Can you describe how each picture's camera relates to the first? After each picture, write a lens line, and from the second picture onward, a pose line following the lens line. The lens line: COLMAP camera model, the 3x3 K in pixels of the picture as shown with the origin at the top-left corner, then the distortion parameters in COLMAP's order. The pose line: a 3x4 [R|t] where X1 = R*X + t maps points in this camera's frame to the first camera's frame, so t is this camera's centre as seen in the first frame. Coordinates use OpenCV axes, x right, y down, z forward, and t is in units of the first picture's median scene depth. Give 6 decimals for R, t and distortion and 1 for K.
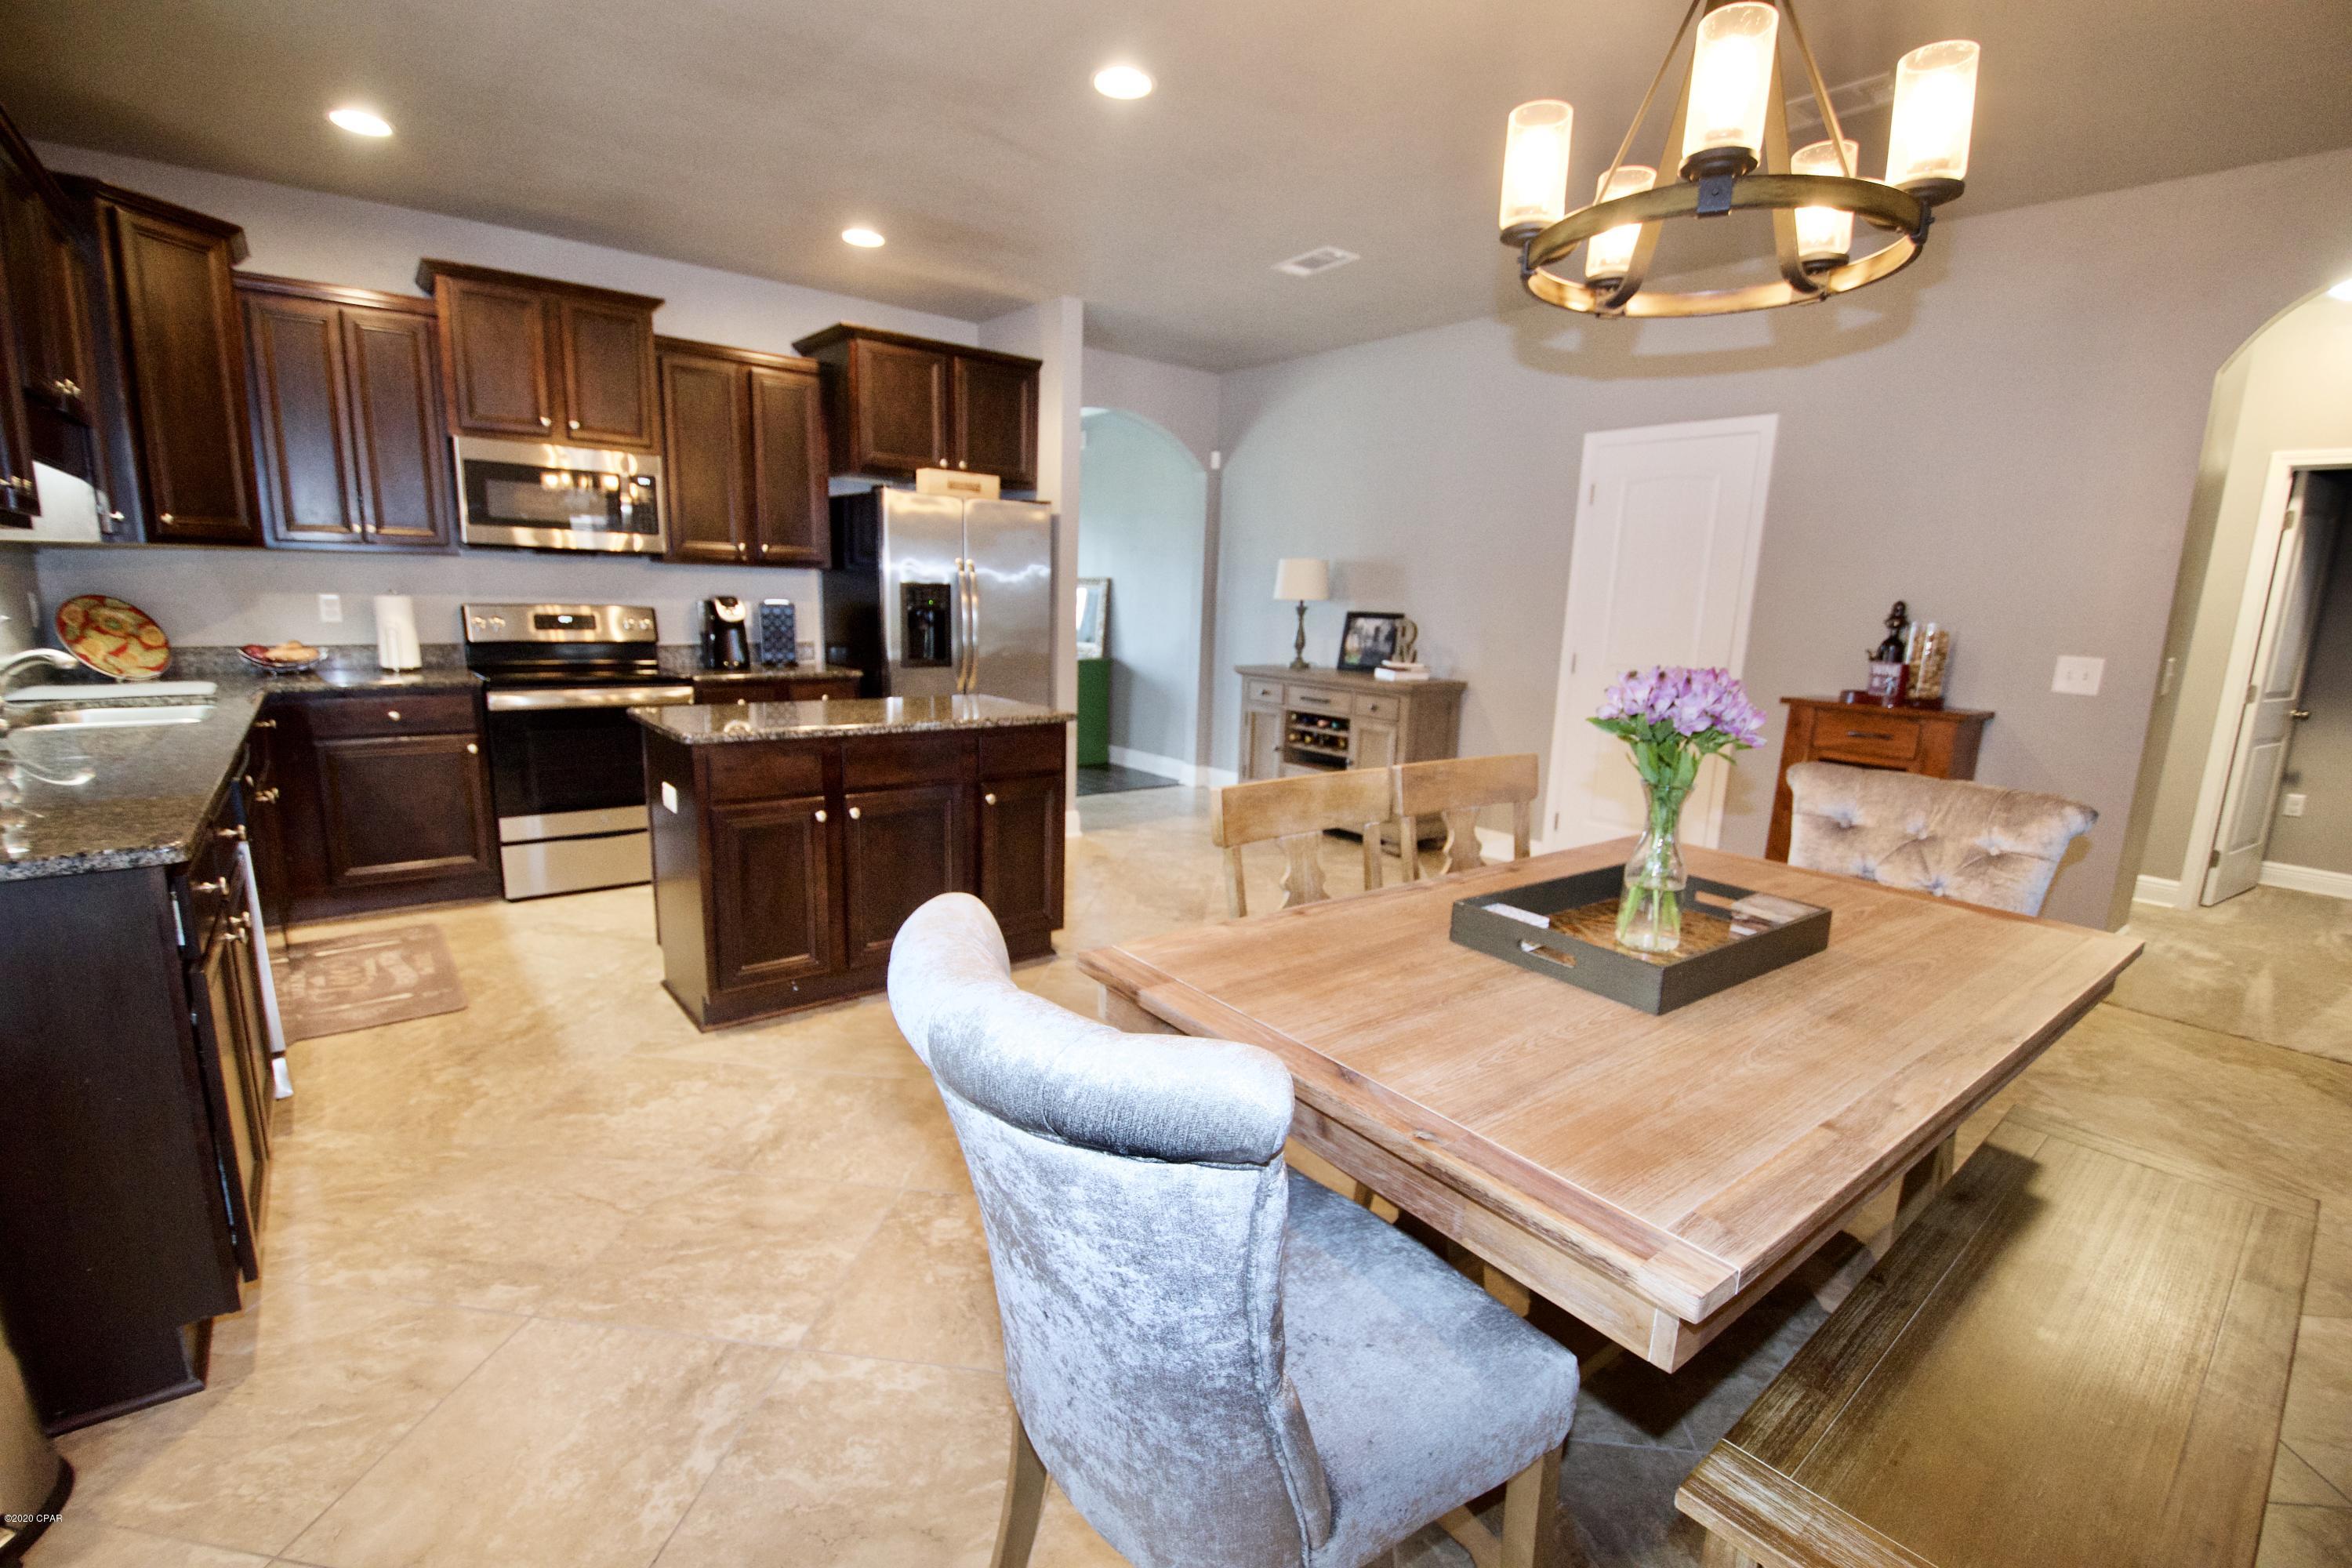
lens RADIAL K [[1027.0, 0, 1172.5], [0, 1027.0, 801.6], [0, 0, 1]] dist [0.019077, -0.025610]
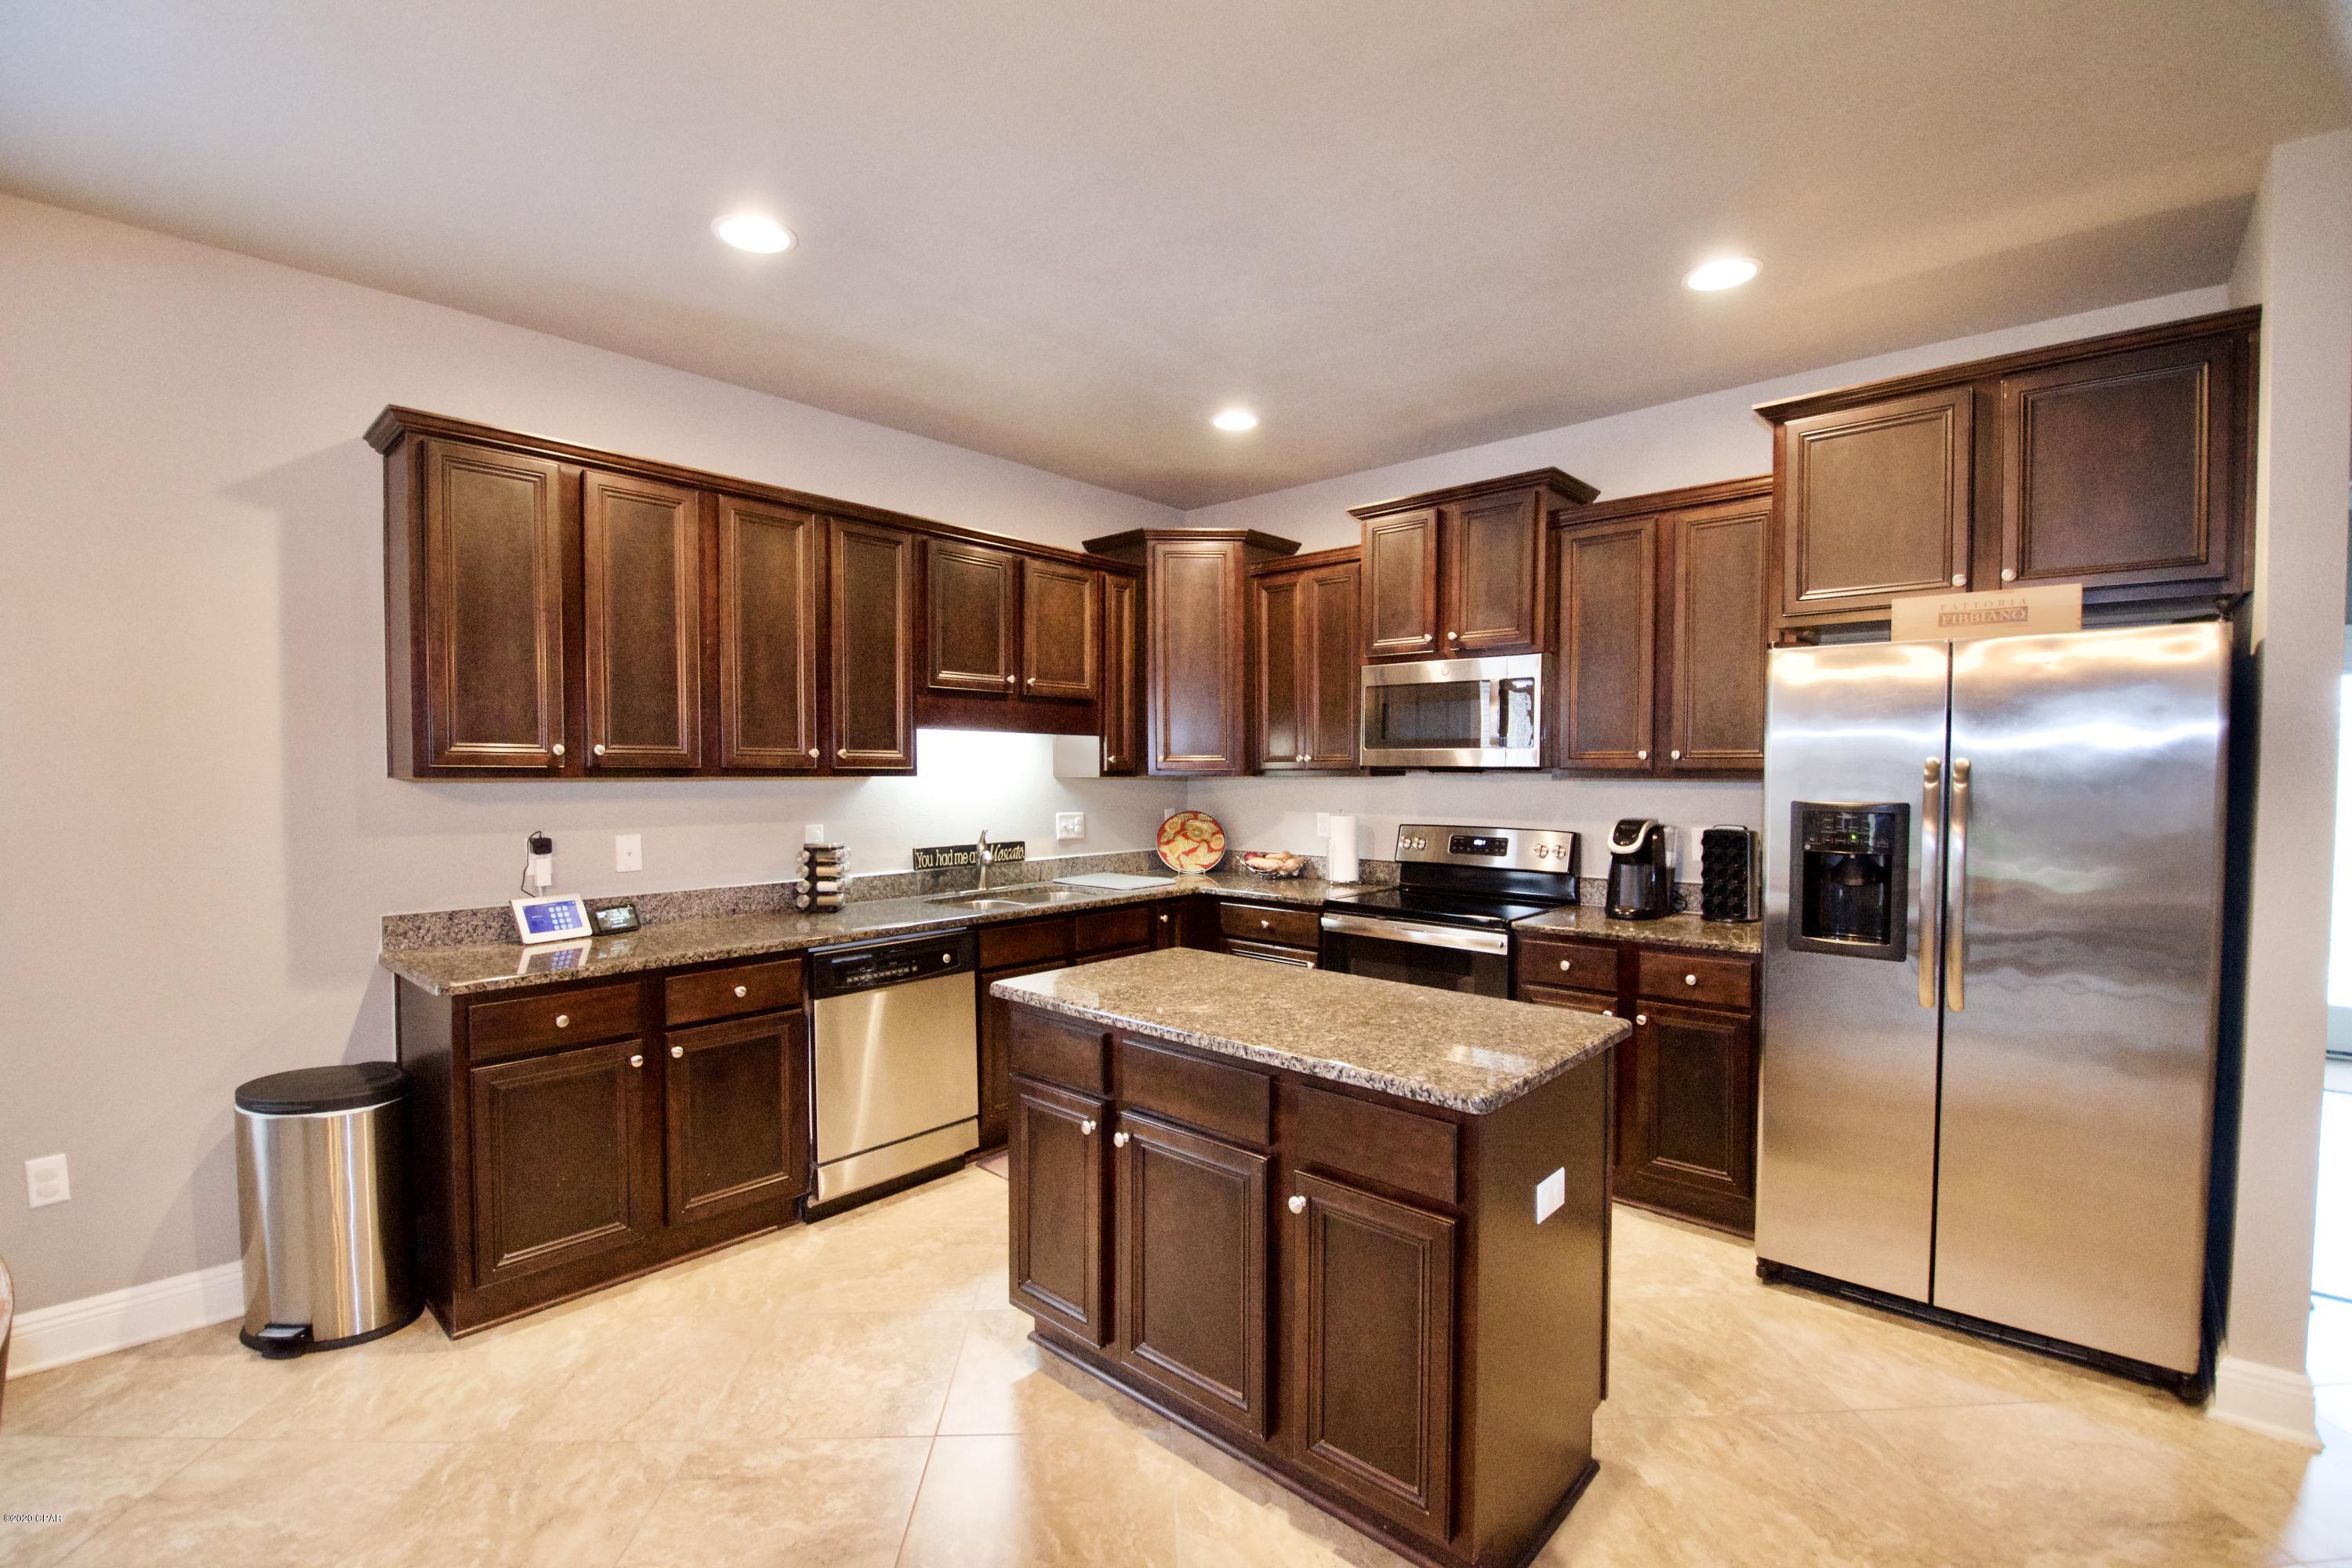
lens RADIAL K [[1024.0, 0, 1174.2], [0, 1024.0, 800.7], [0, 0, 1]] dist [0.018486, -0.026224]
pose [[0.149943, 0.002126, -0.988692, 0.266868], [-0.188954, 0.981627, -0.026545, -0.140997], [0.970471, 0.190798, 0.147590, 0.613343]]
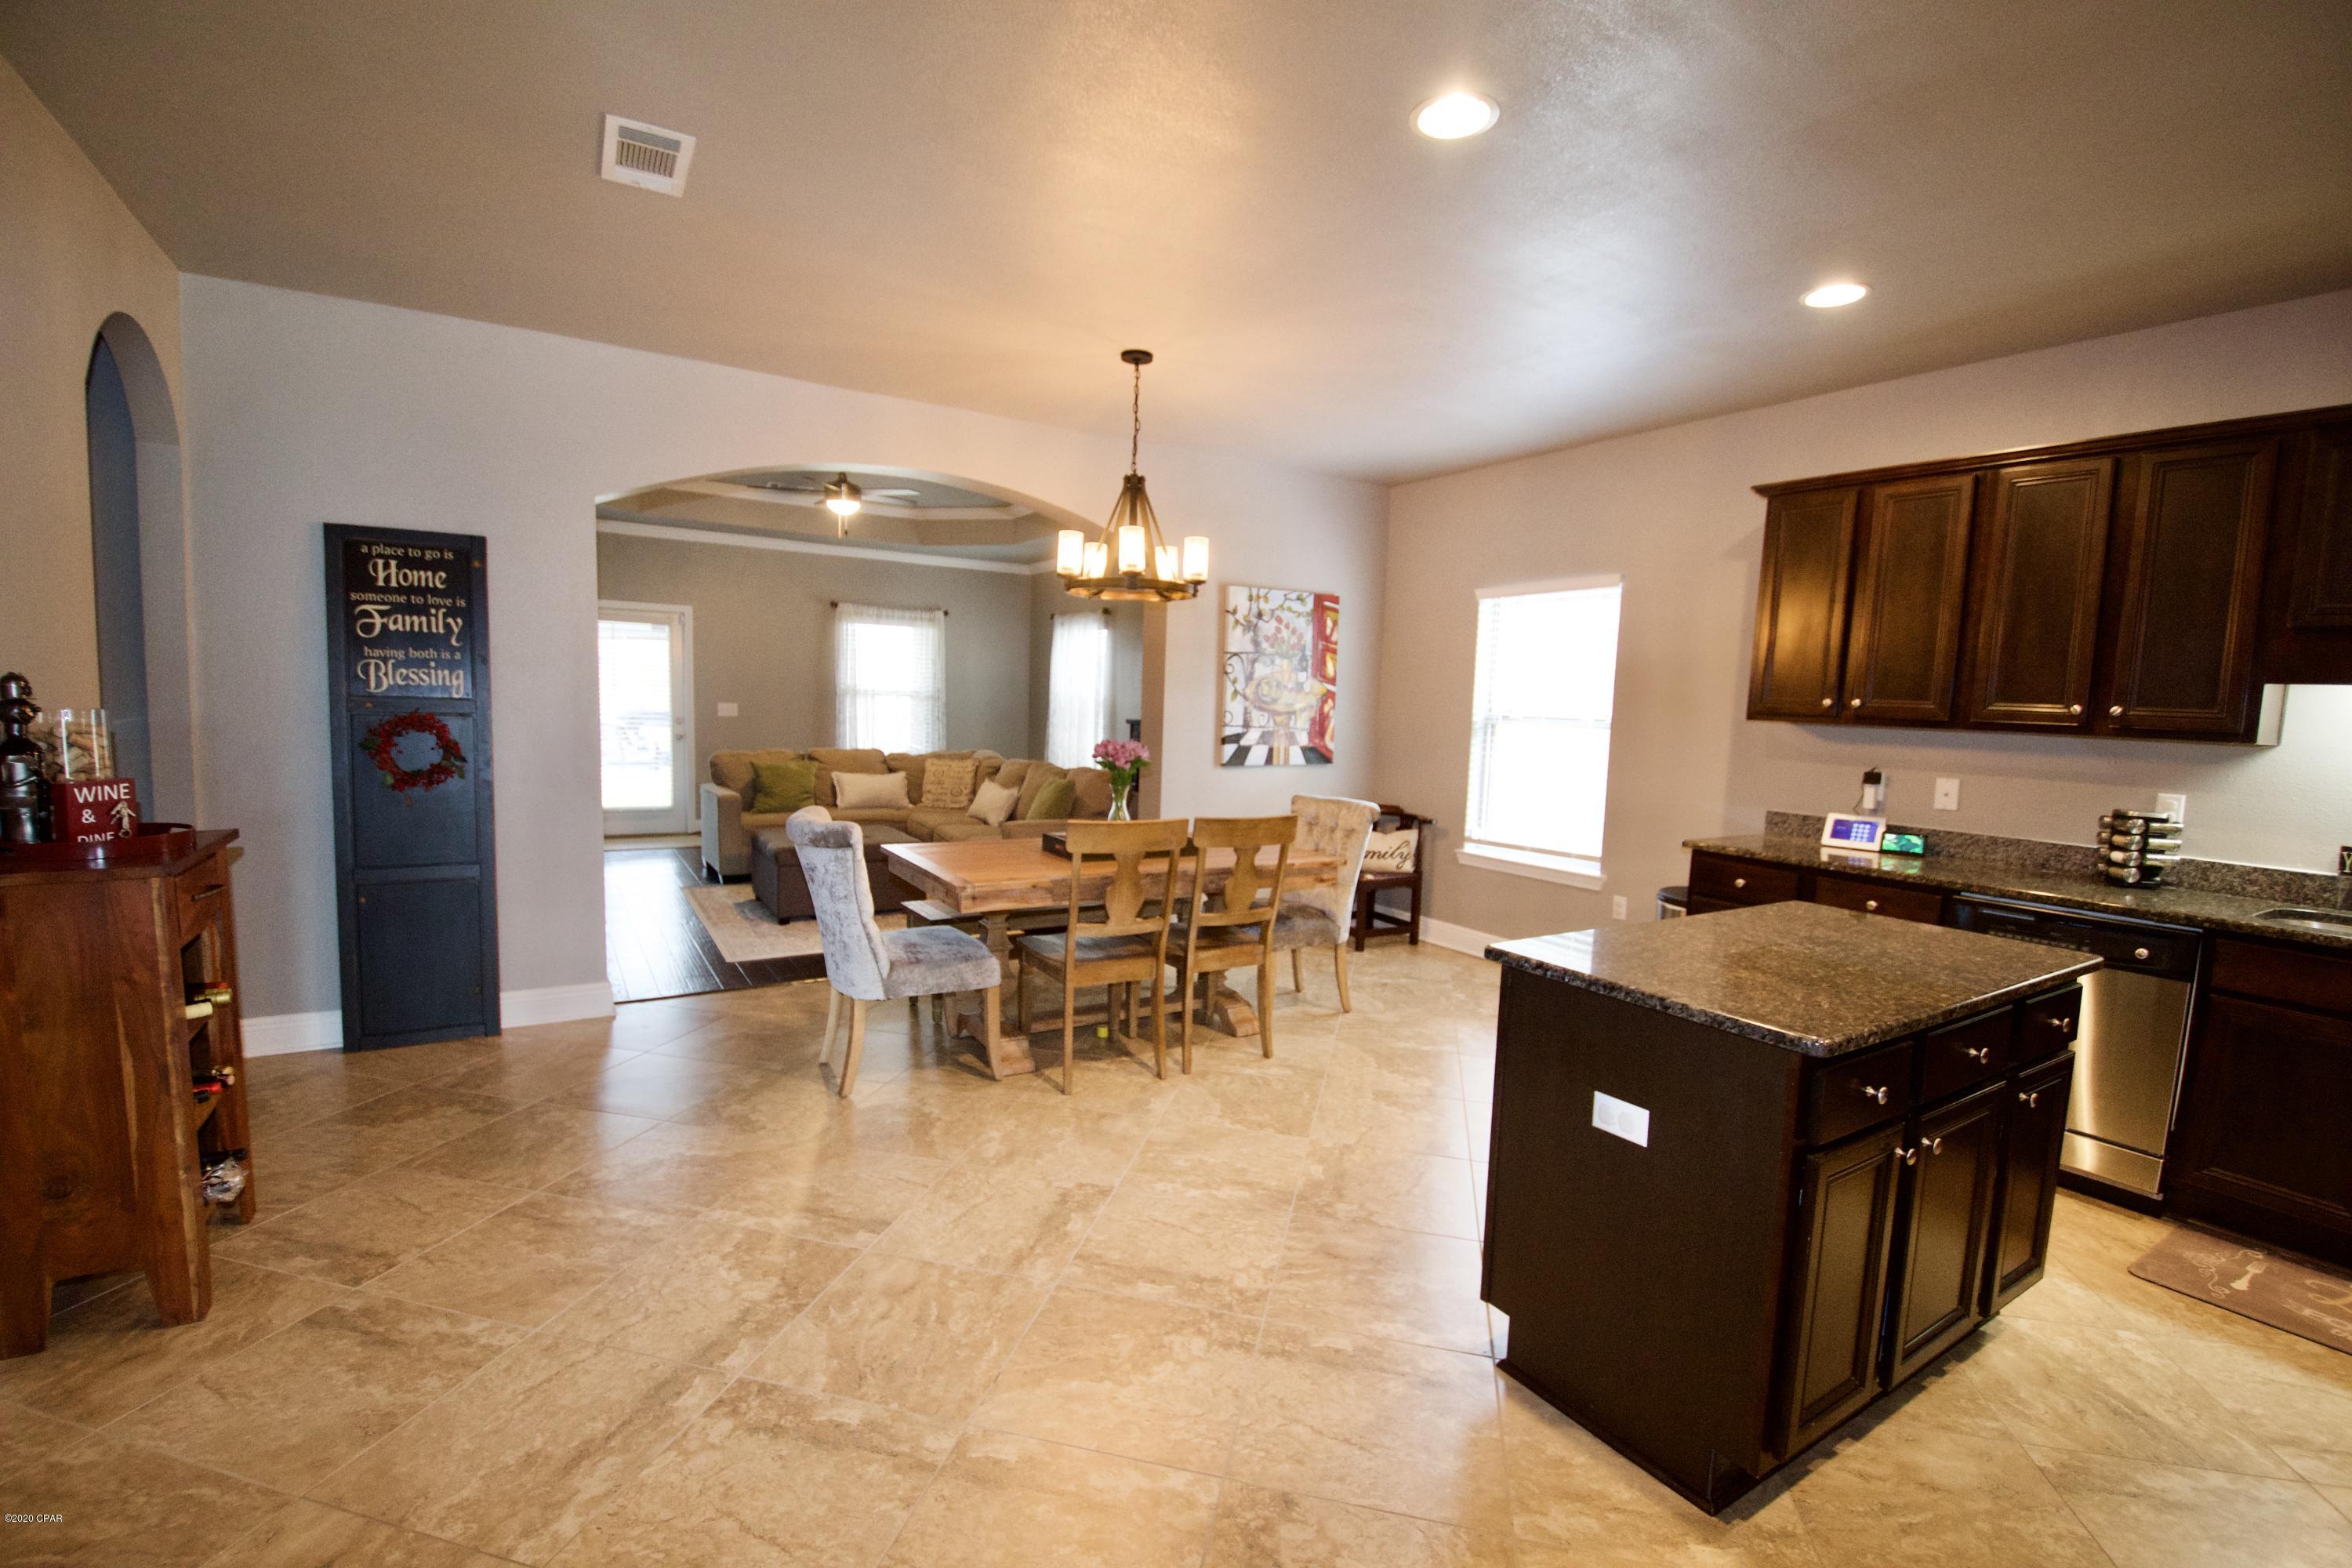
lens RADIAL K [[1024.0, 0, 1174.2], [0, 1024.0, 800.7], [0, 0, 1]] dist [0.018486, -0.026224]
pose [[-0.990636, -0.077901, 0.112125, 0.024138], [-0.041603, 0.954427, 0.295531, -0.272559], [-0.130037, 0.288099, -0.948730, 1.254749]]
